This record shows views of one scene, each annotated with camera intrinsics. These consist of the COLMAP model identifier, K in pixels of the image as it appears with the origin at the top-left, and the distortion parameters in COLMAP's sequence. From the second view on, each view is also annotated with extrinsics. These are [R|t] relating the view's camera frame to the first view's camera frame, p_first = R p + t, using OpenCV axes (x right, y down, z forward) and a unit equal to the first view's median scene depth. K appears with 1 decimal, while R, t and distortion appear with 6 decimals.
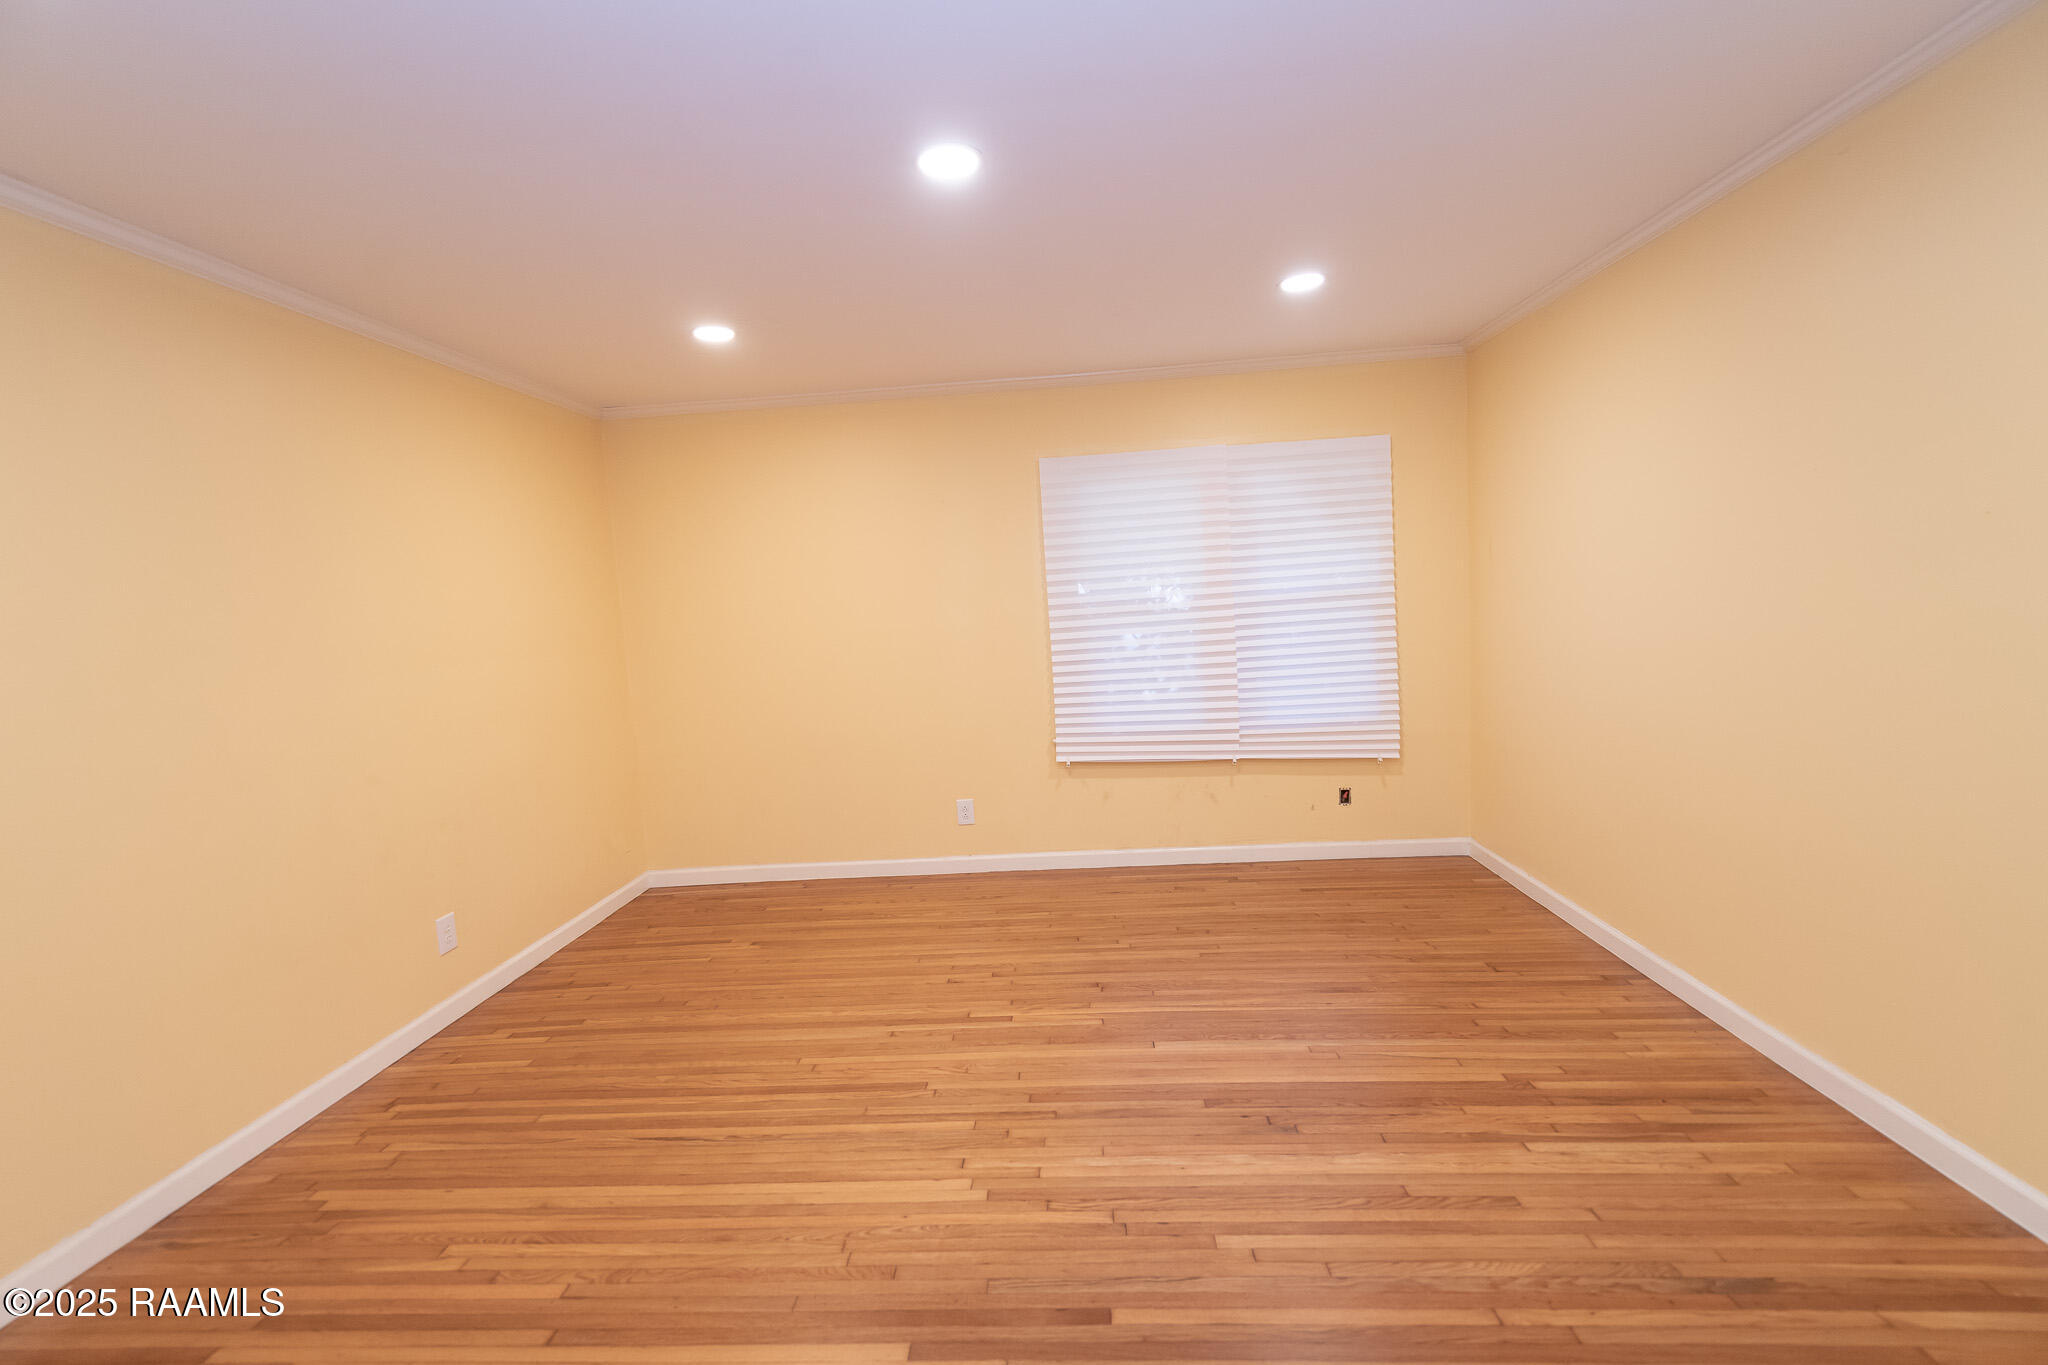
lens RADIAL K [[848.7, 0, 1024.0], [0, 848.7, 682.5], [0, 0, 1]] dist [0.018831, -0.009280]
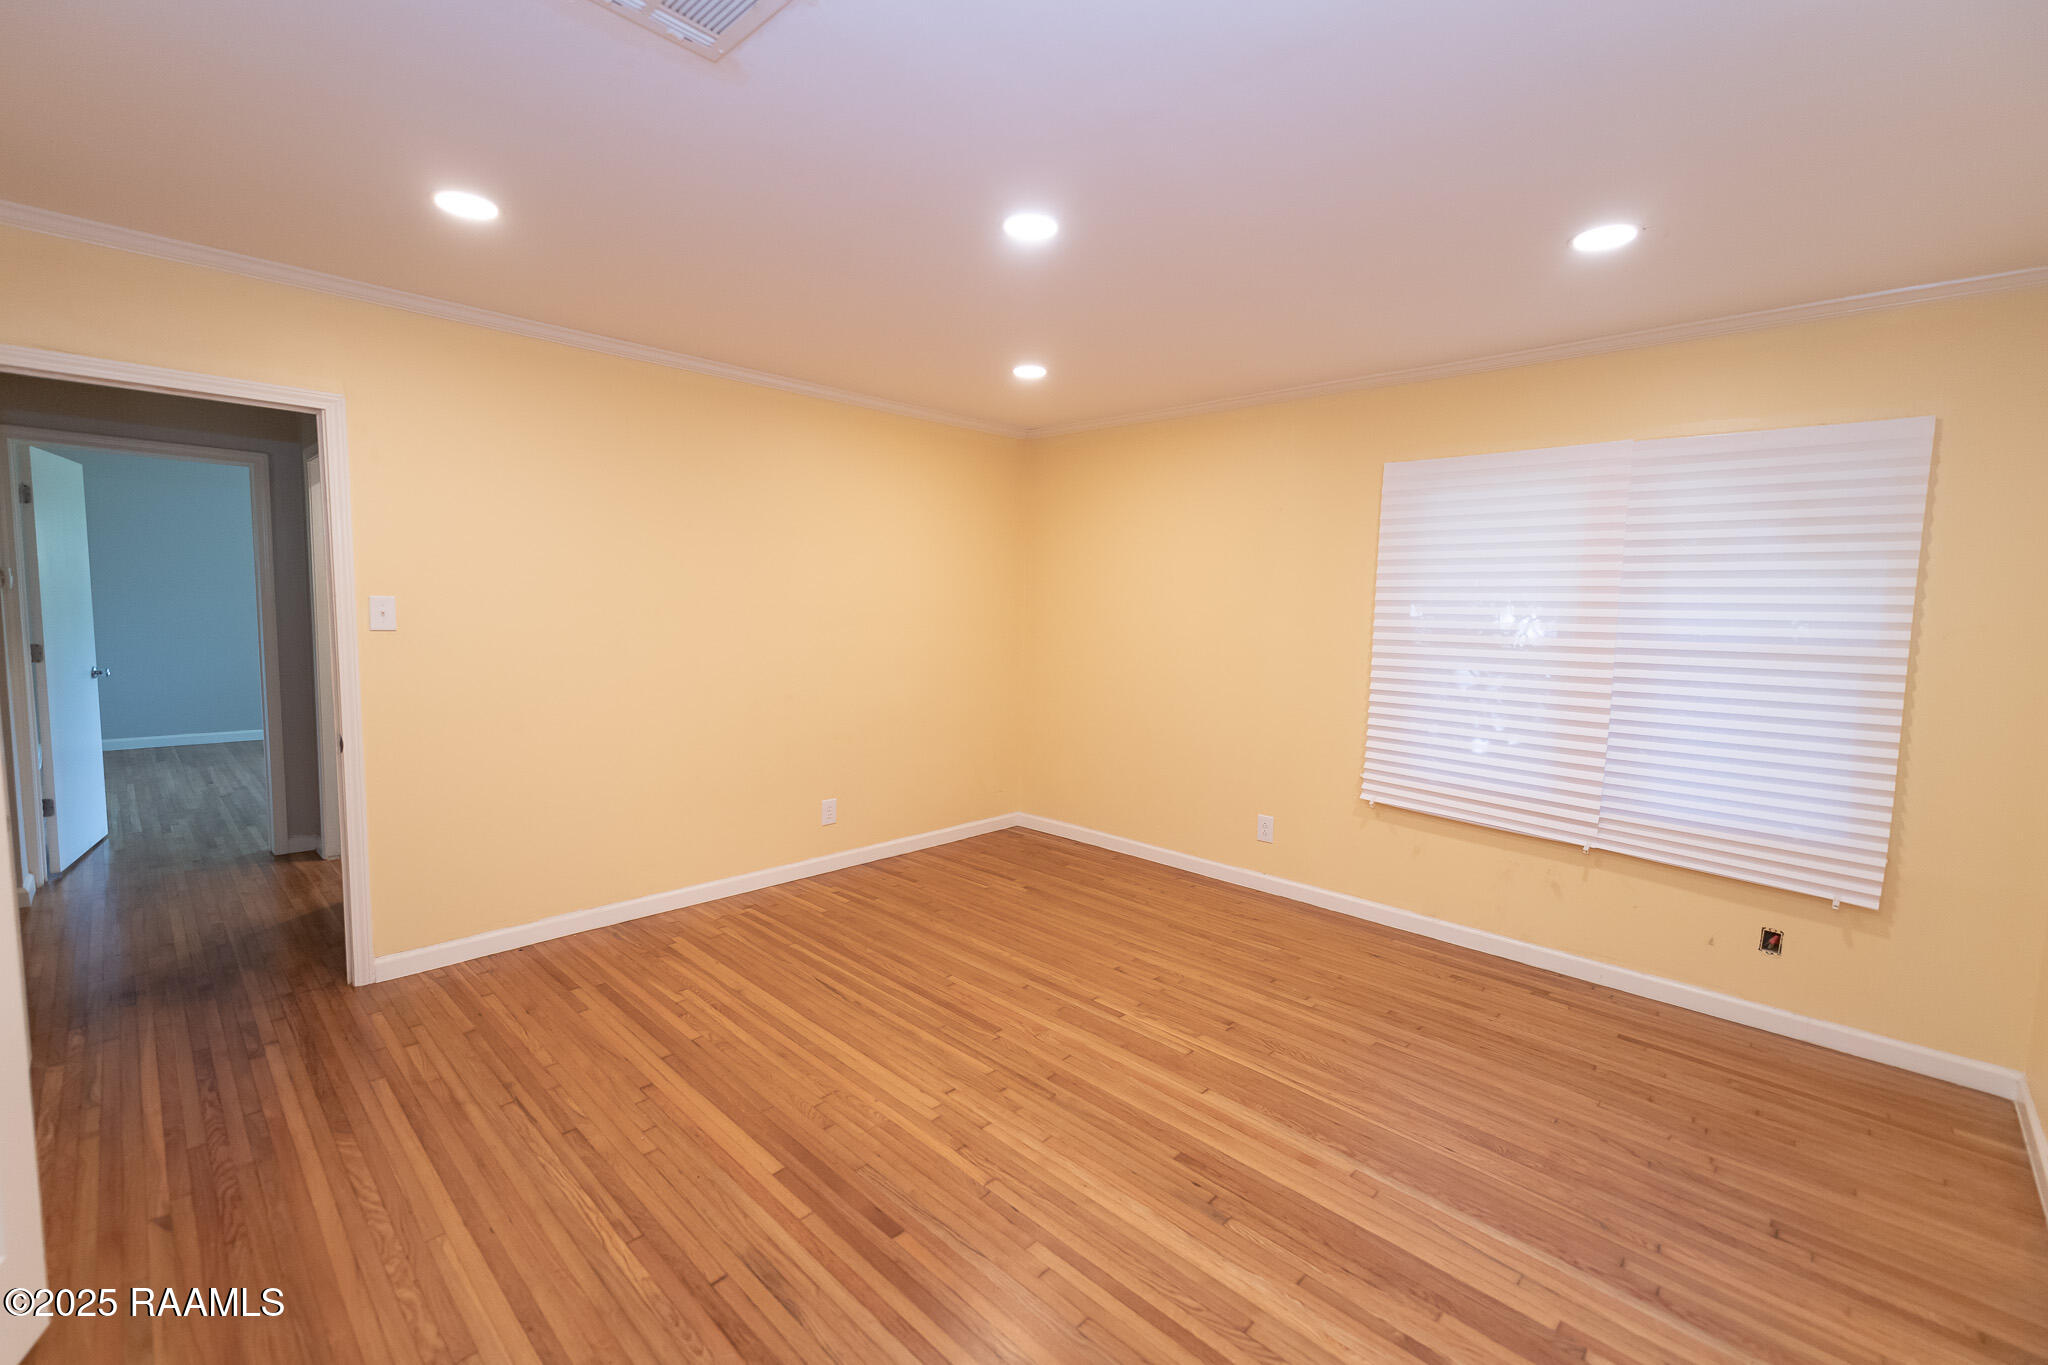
lens RADIAL K [[848.7, 0, 1024.0], [0, 848.7, 682.5], [0, 0, 1]] dist [0.018831, -0.009280]
pose [[0.765025, 0.139684, -0.628669, 0.459074], [-0.132066, 0.989475, 0.059141, -0.051484], [0.630314, 0.037782, 0.775421, 0.093495]]
